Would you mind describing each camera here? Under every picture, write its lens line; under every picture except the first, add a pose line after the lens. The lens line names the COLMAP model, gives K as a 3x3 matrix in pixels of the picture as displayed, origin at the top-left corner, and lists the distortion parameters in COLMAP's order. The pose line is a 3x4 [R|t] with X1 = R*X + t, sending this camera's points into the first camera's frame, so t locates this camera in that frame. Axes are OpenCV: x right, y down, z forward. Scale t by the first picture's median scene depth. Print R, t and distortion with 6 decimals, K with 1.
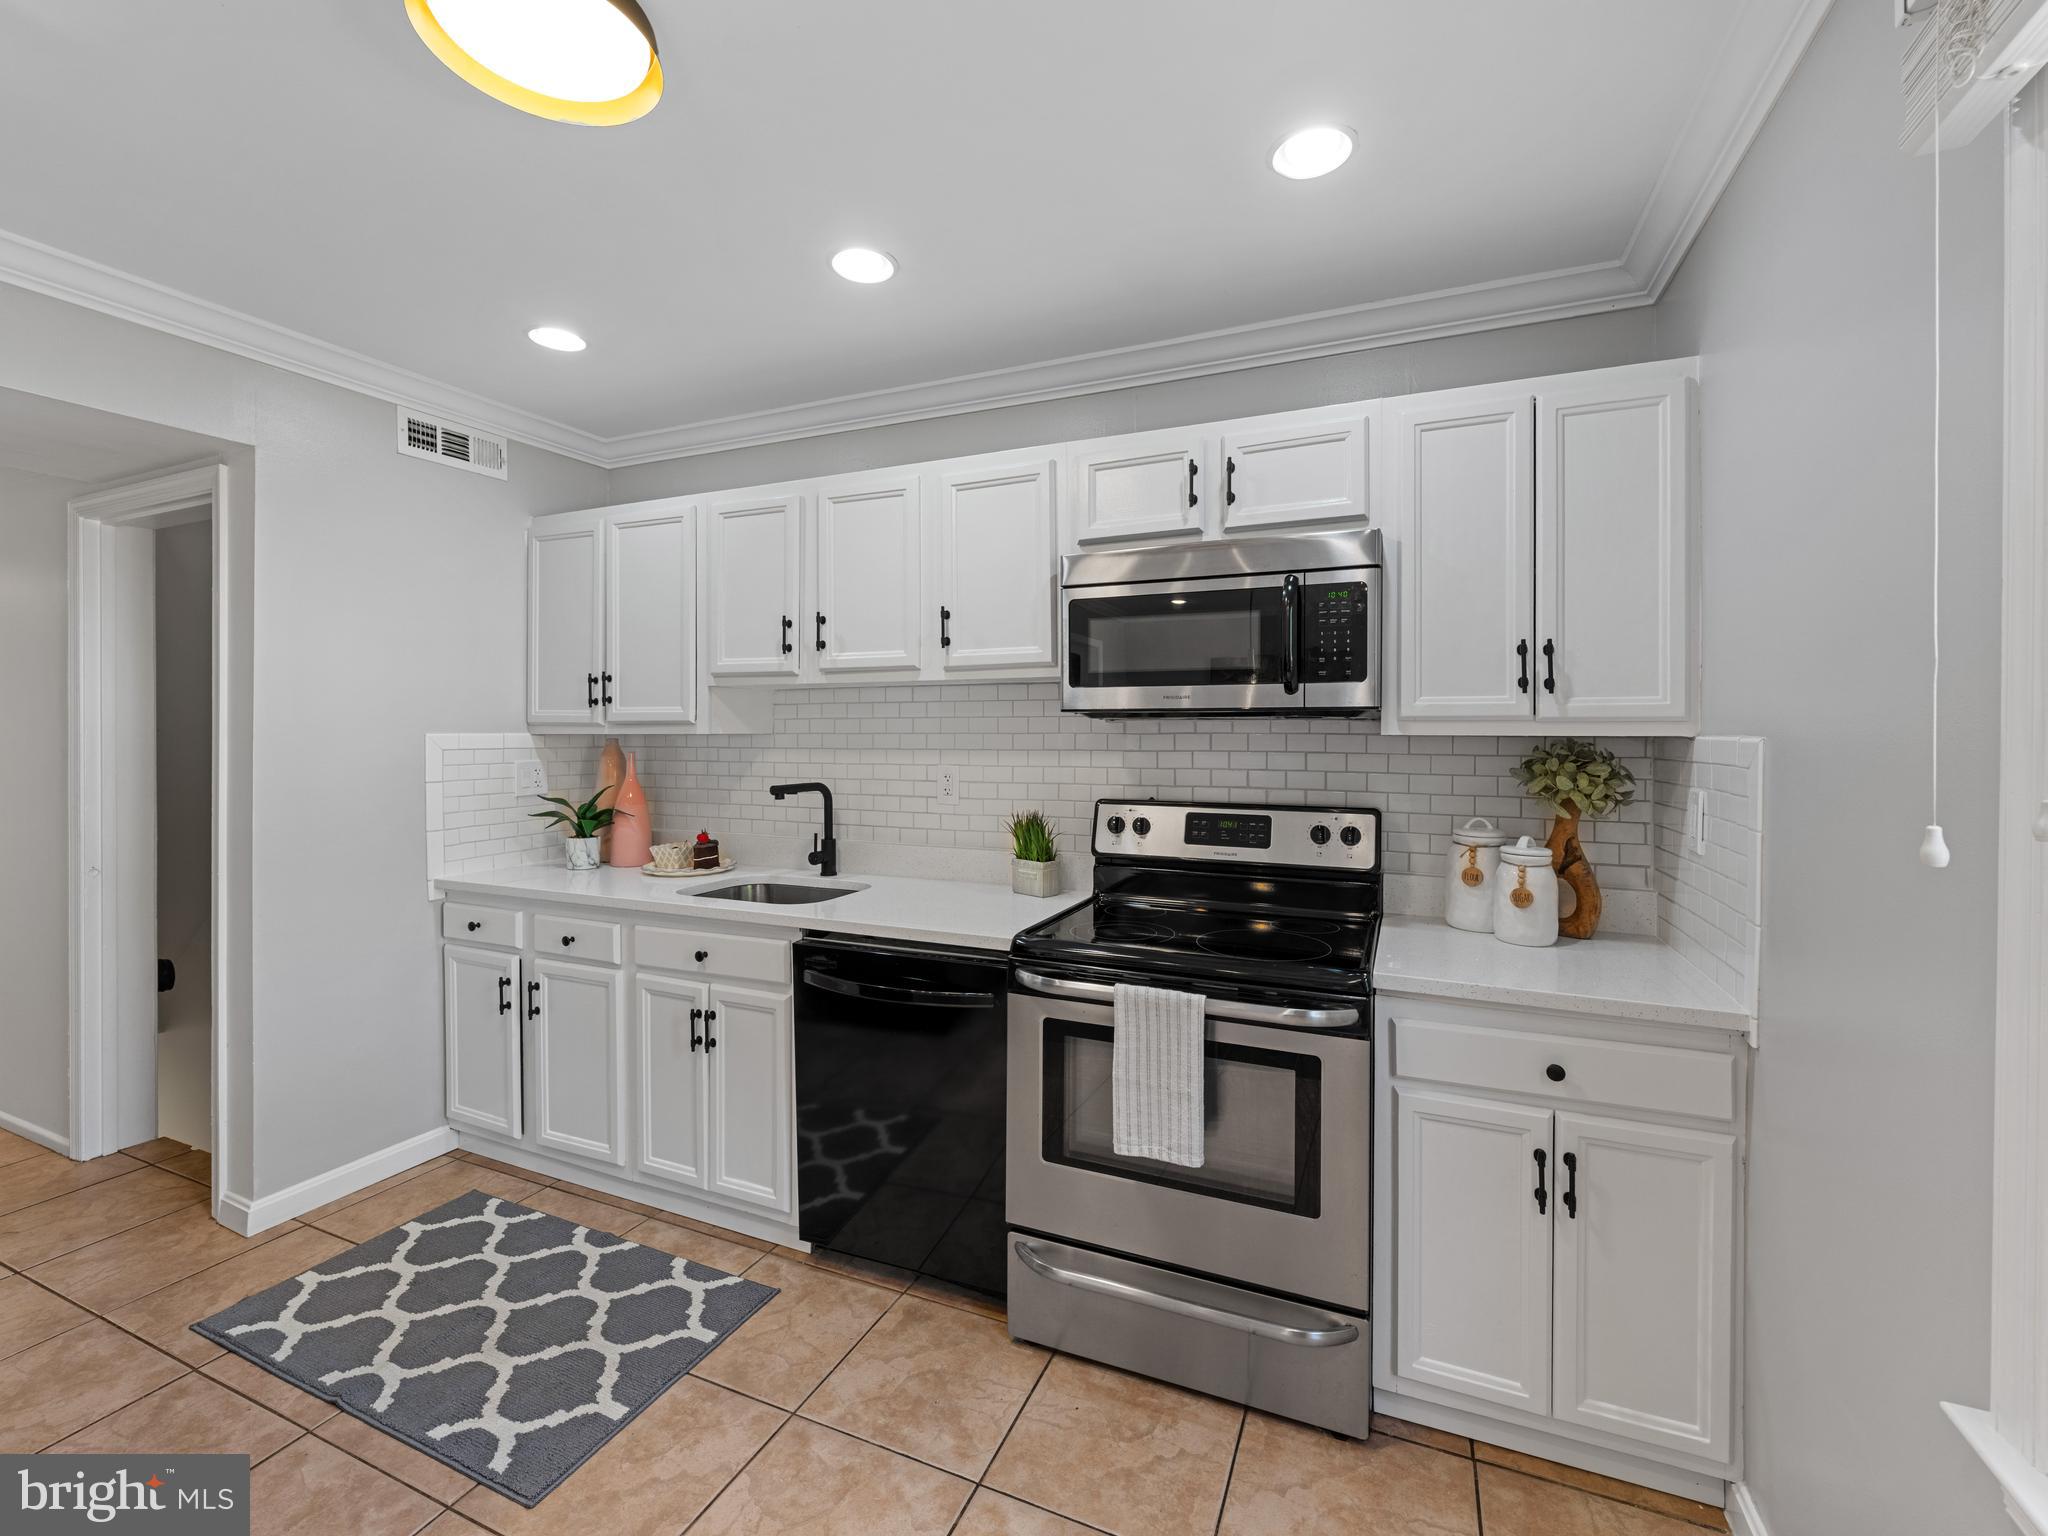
lens RADIAL K [[858.9, 0, 1040.2], [0, 858.9, 739.0], [0, 0, 1]] dist [-0.001436, -0.000485]
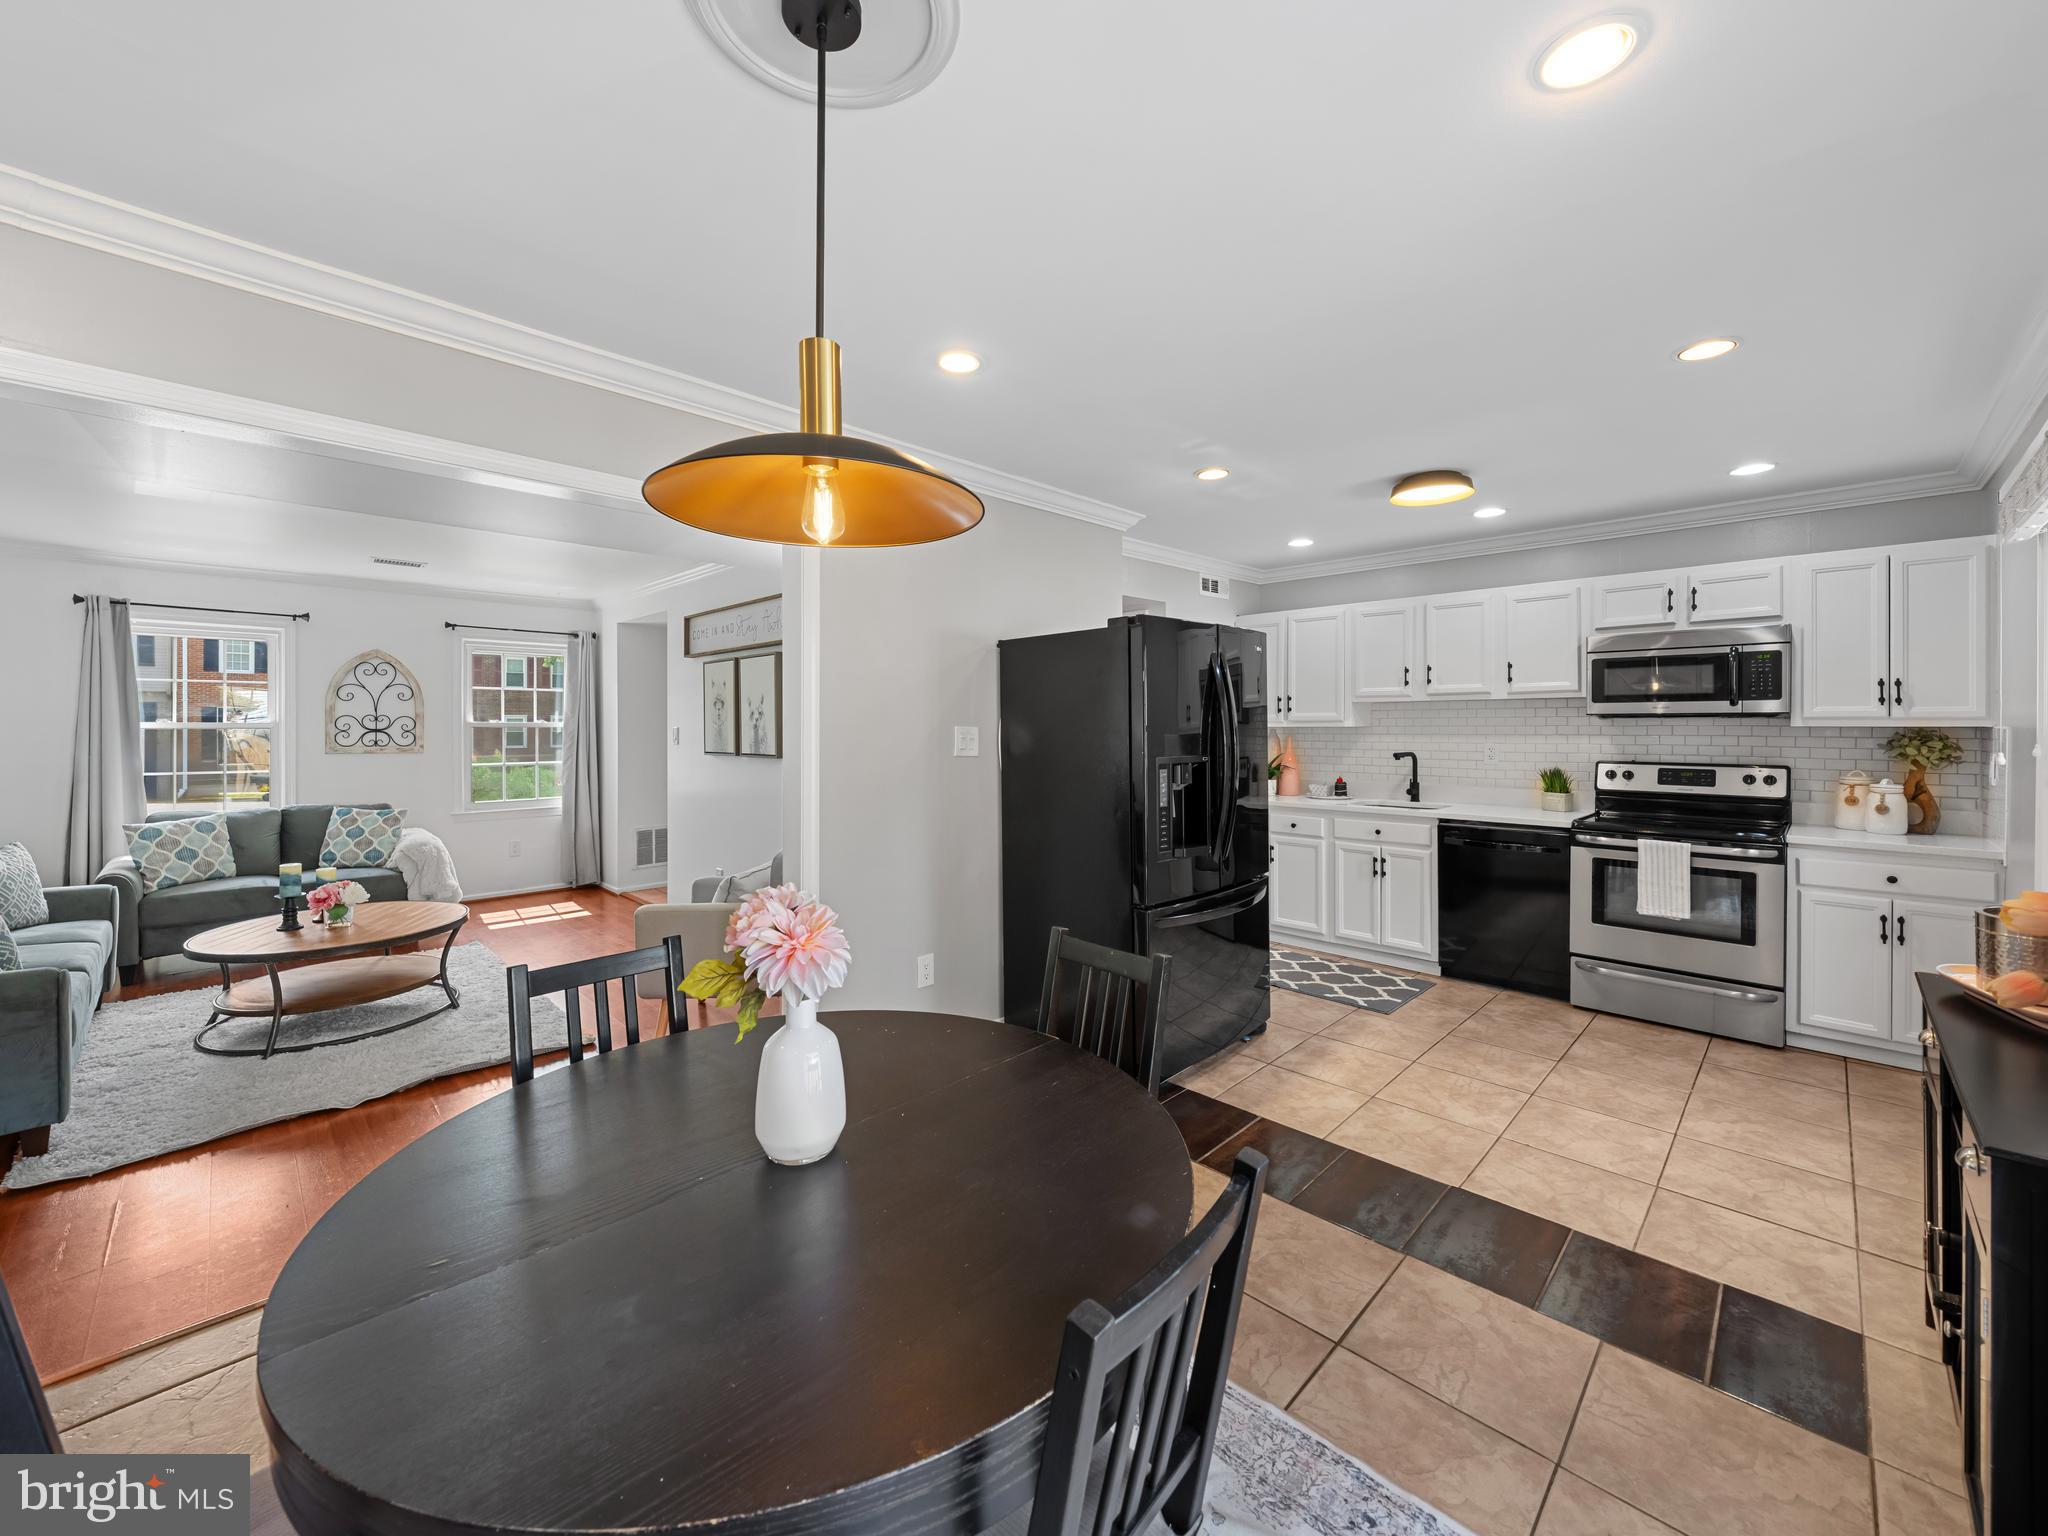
lens RADIAL K [[804.5, 0, 1023.8], [0, 804.5, 730.5], [0, 0, 1]] dist [-0.007343, 0.000524]
pose [[0.927087, 0.000375, -0.374846, -0.543298], [-0.000866, 0.999999, -0.001143, 0.008417], [0.374845, 0.001384, 0.927086, -1.350795]]
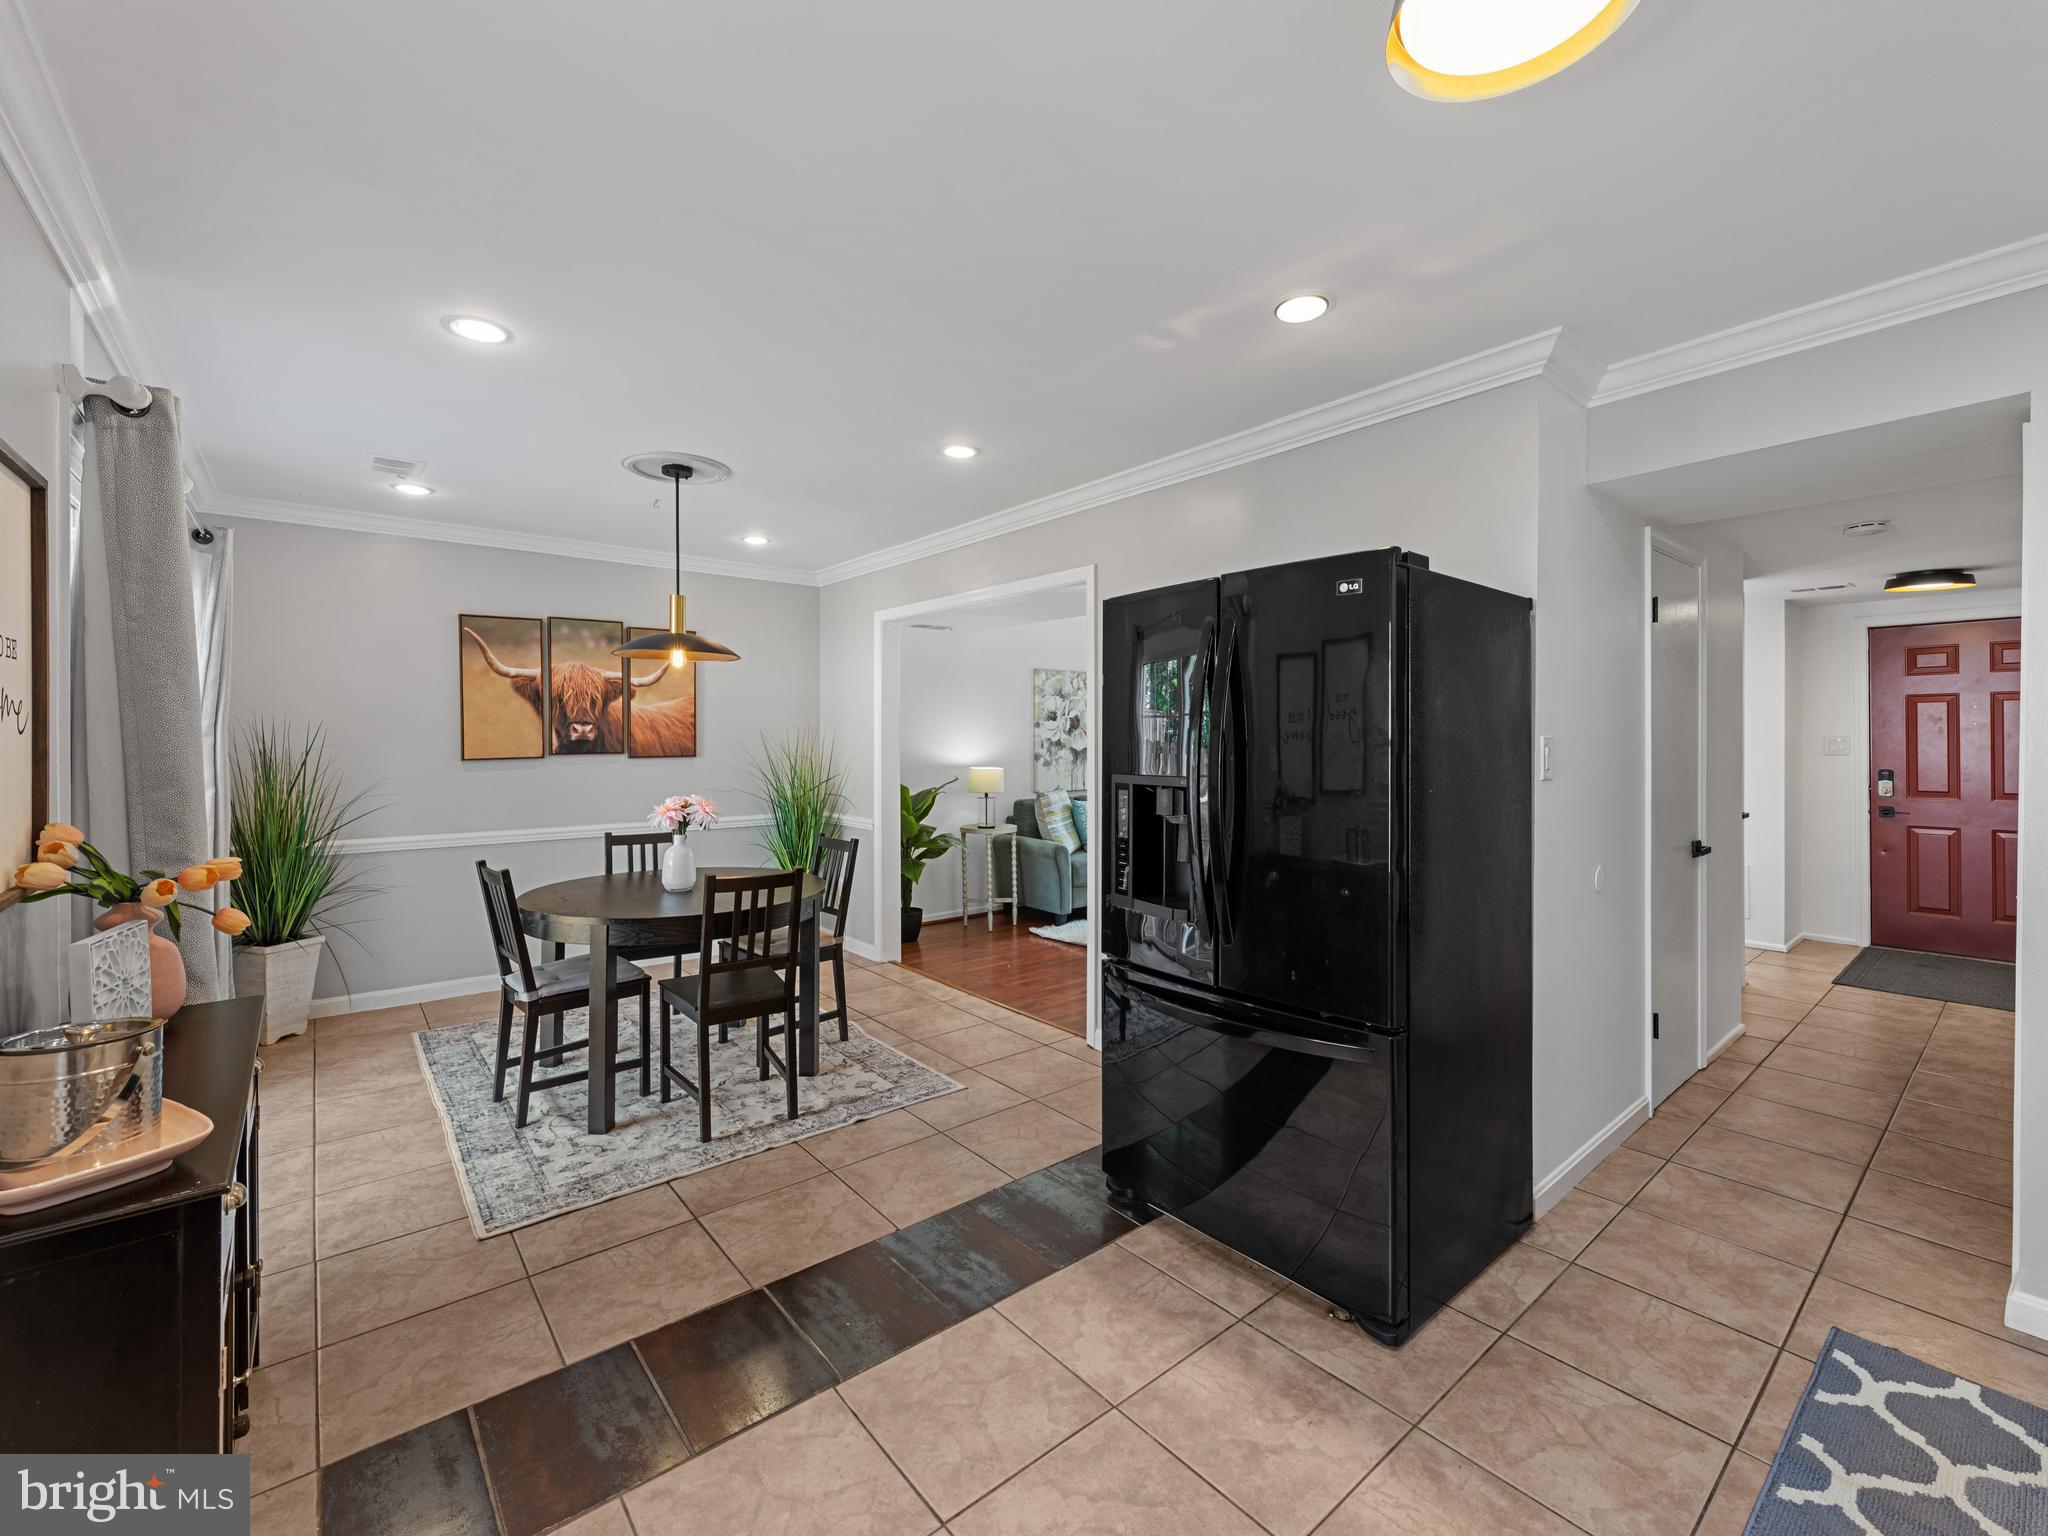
lens RADIAL K [[858.9, 0, 1025.3], [0, 858.9, 743.9], [0, 0, 1]] dist [-0.001436, -0.000485]
pose [[-0.458888, 0.007483, -0.888463, 0.329428], [-0.005185, 0.999925, 0.011100, -0.003446], [0.888479, 0.009700, -0.458814, 0.613730]]
